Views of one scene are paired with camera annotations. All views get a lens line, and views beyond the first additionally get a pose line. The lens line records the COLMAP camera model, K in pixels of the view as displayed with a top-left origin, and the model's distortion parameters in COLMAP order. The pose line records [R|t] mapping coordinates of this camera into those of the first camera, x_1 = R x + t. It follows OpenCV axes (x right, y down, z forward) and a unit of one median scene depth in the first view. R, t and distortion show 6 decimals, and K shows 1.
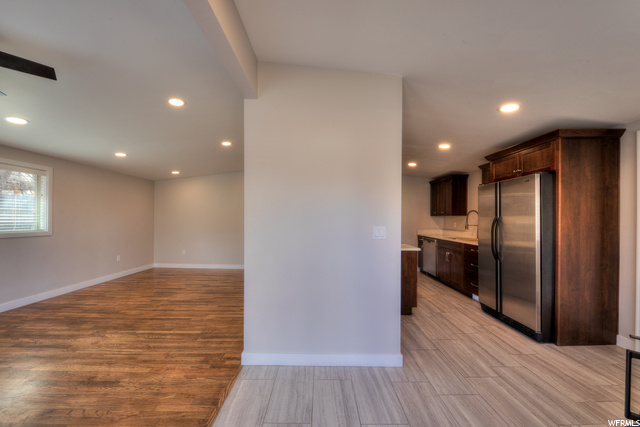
lens RADIAL K [[233.9, 0, 317.8], [0, 233.9, 215.4], [0, 0, 1]] dist [0.003661, -0.000367]
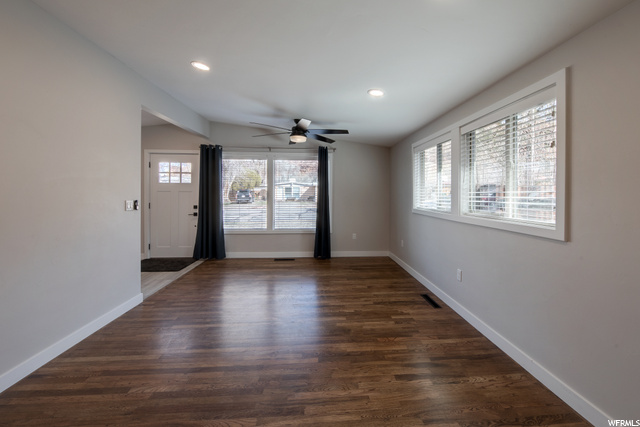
lens RADIAL K [[263.9, 0, 339.4], [0, 263.9, 194.9], [0, 0, 1]] dist [0.000554, -0.001883]
pose [[-0.996986, -0.005248, -0.077410, -1.153616], [-0.004791, 0.999970, -0.006091, 0.017327], [0.077440, -0.005702, -0.996981, 2.251421]]
